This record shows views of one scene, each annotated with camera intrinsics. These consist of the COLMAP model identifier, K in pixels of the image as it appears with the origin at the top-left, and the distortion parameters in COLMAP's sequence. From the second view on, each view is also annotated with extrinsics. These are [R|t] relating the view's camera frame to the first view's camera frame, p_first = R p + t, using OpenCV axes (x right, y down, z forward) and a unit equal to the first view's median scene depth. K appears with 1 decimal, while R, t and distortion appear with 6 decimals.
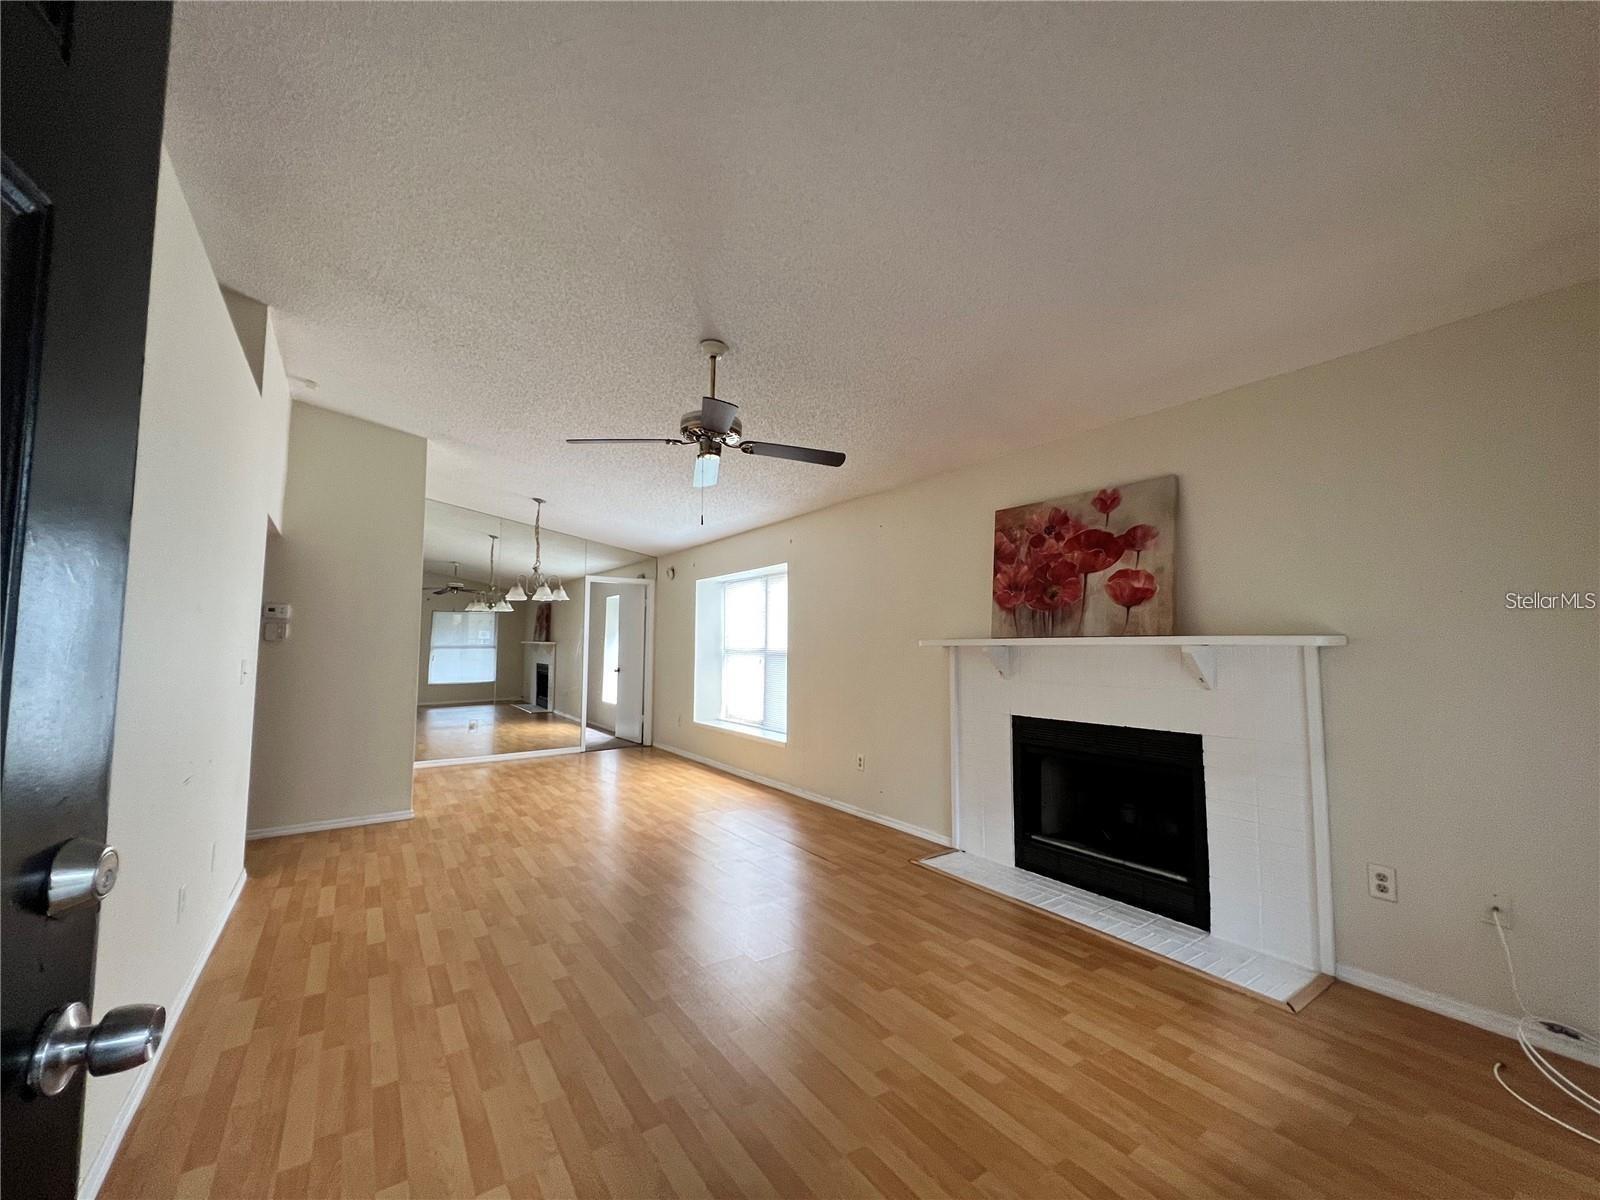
lens RADIAL K [[644.8, 0, 800.0], [0, 644.8, 600.0], [0, 0, 1]] dist [0.002348, -0.000112]
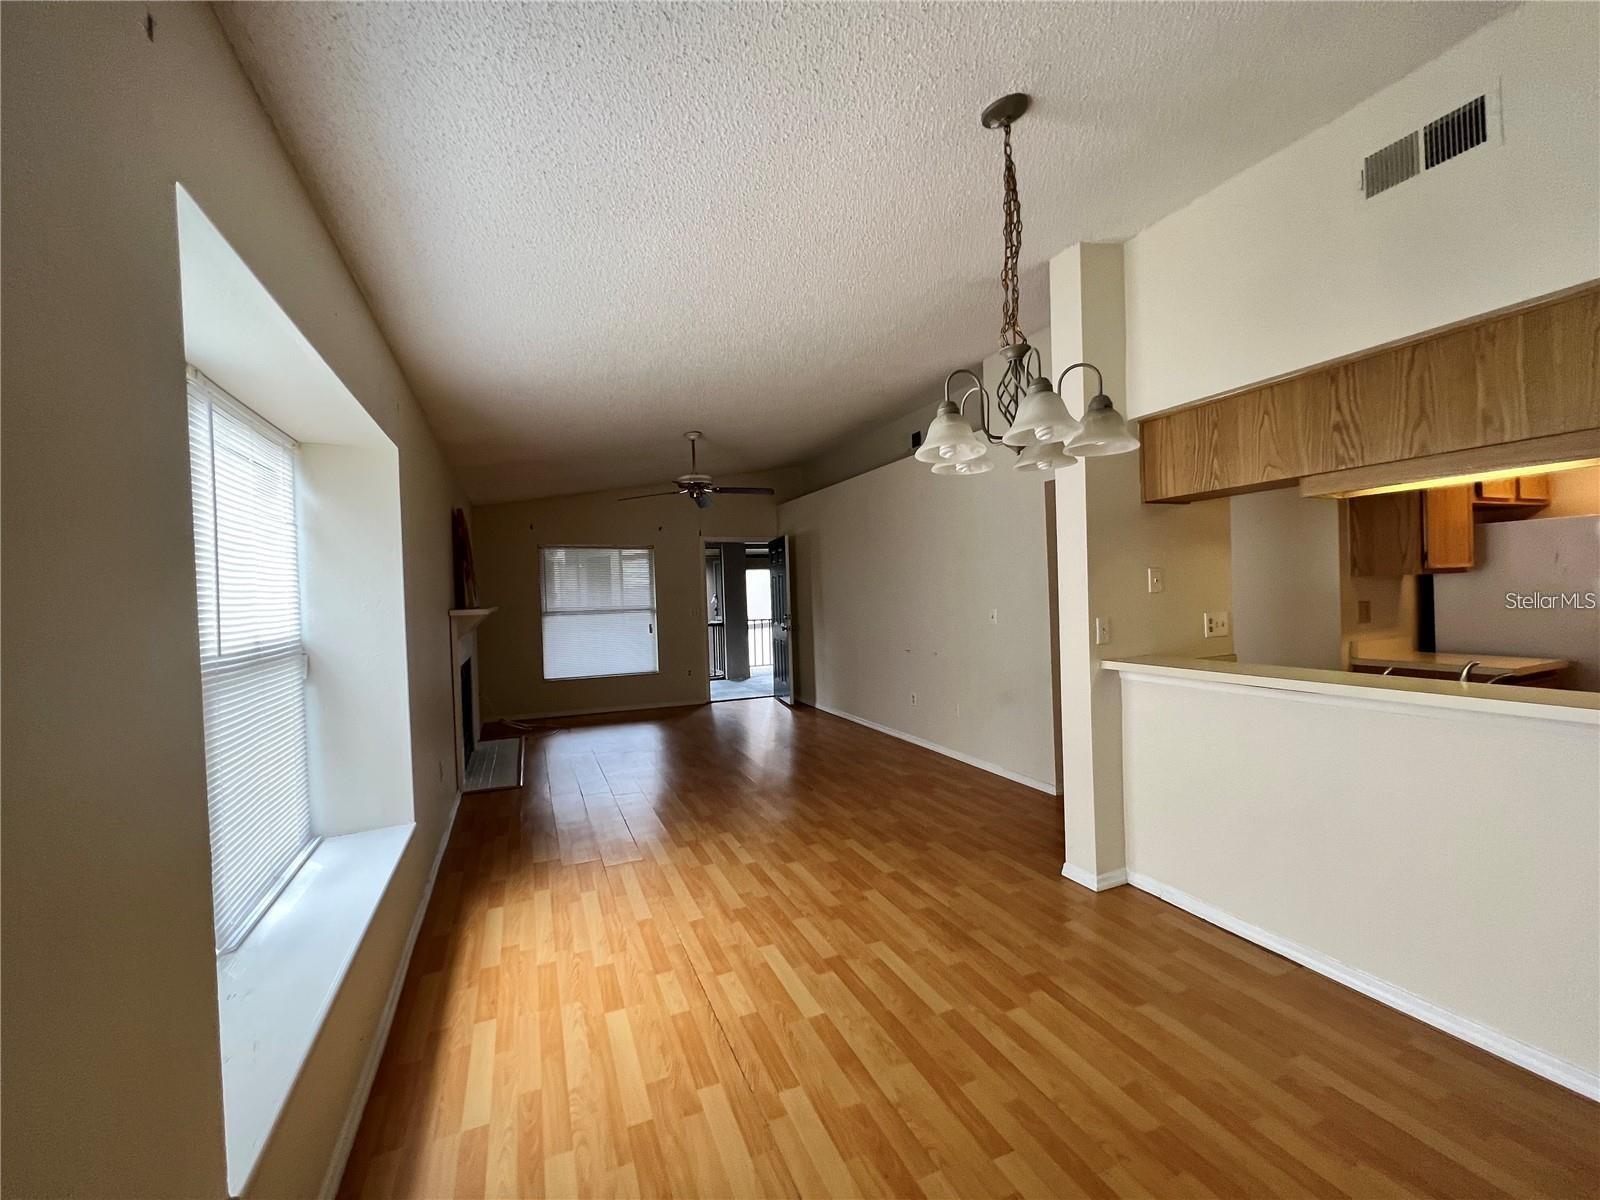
lens RADIAL K [[632.2, 0, 800.0], [0, 632.2, 600.0], [0, 0, 1]] dist [0.002632, 0.000214]
pose [[-0.981552, 0.029009, 0.188984, -0.648343], [0.018162, 0.998100, -0.058882, 0.140331], [-0.190333, -0.054364, -0.980213, 2.301671]]
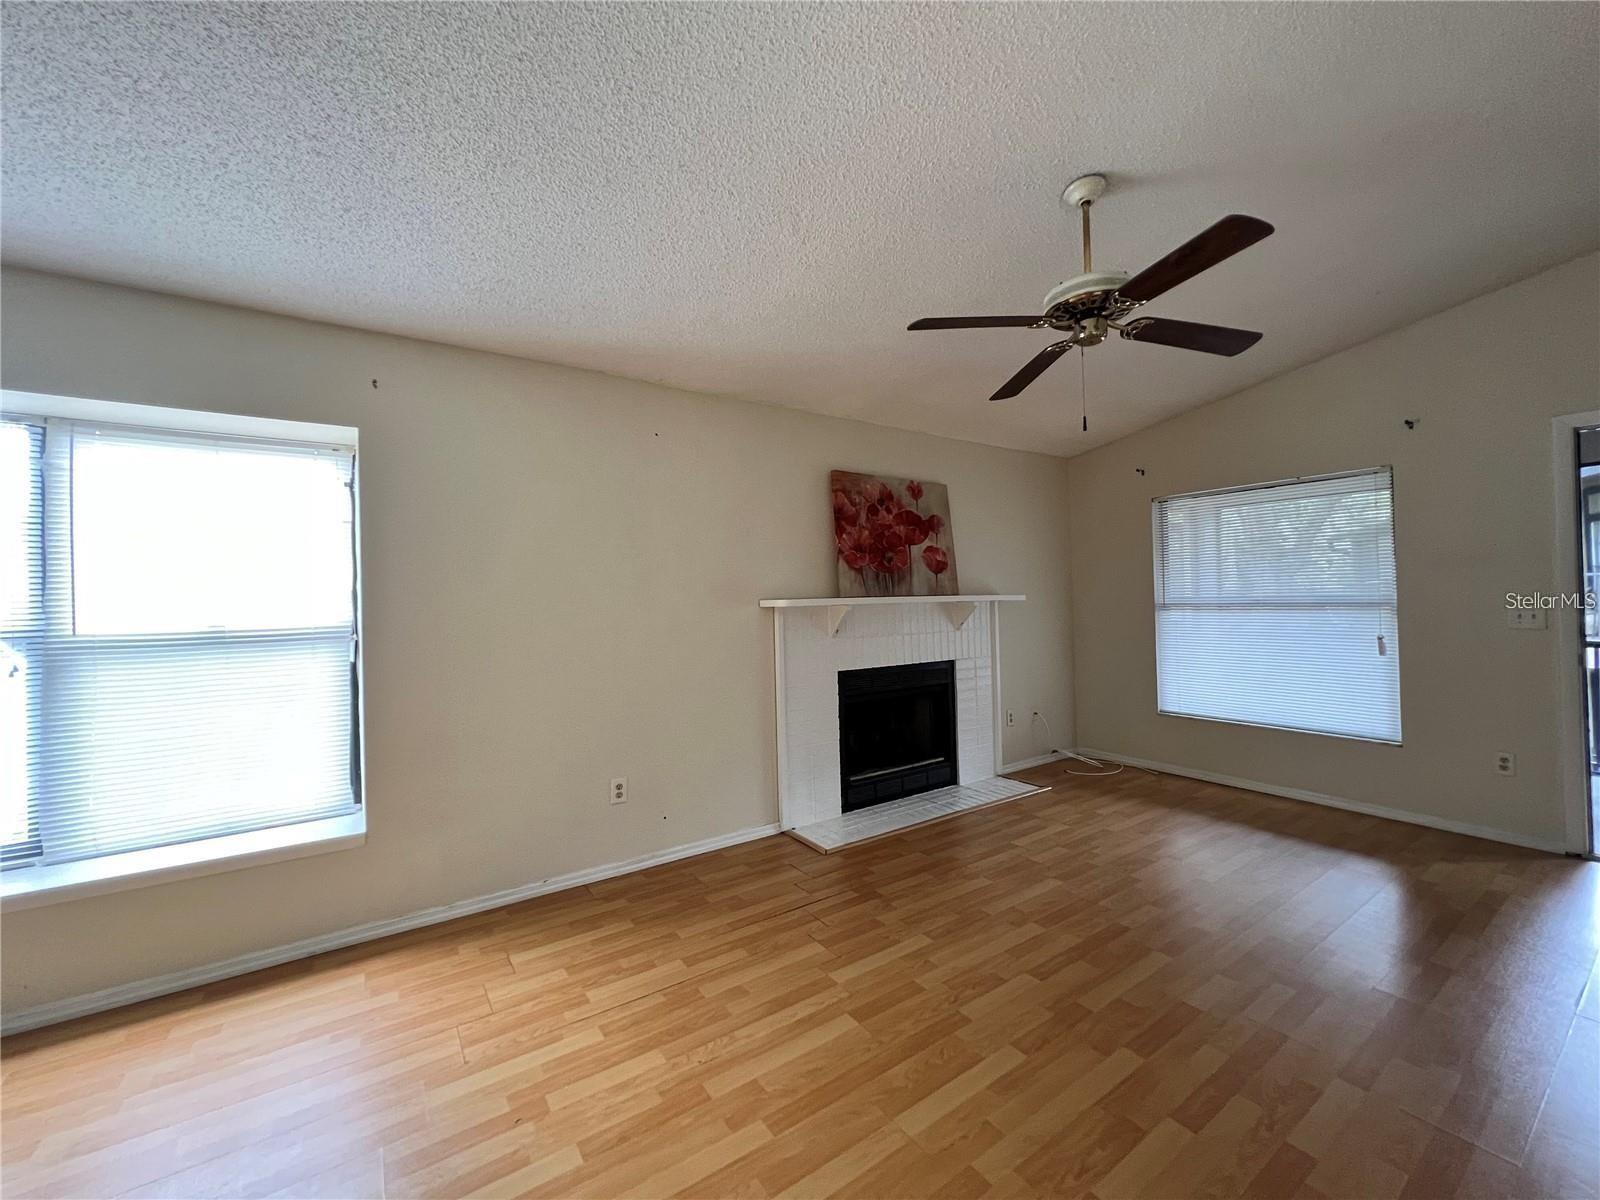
lens RADIAL K [[644.8, 0, 800.0], [0, 644.8, 600.0], [0, 0, 1]] dist [0.002348, -0.000112]
pose [[0.001690, 0.002851, 0.999995, -0.760518], [-0.050188, 0.998736, -0.002762, 0.074917], [-0.998738, -0.050183, 0.001831, 1.146530]]
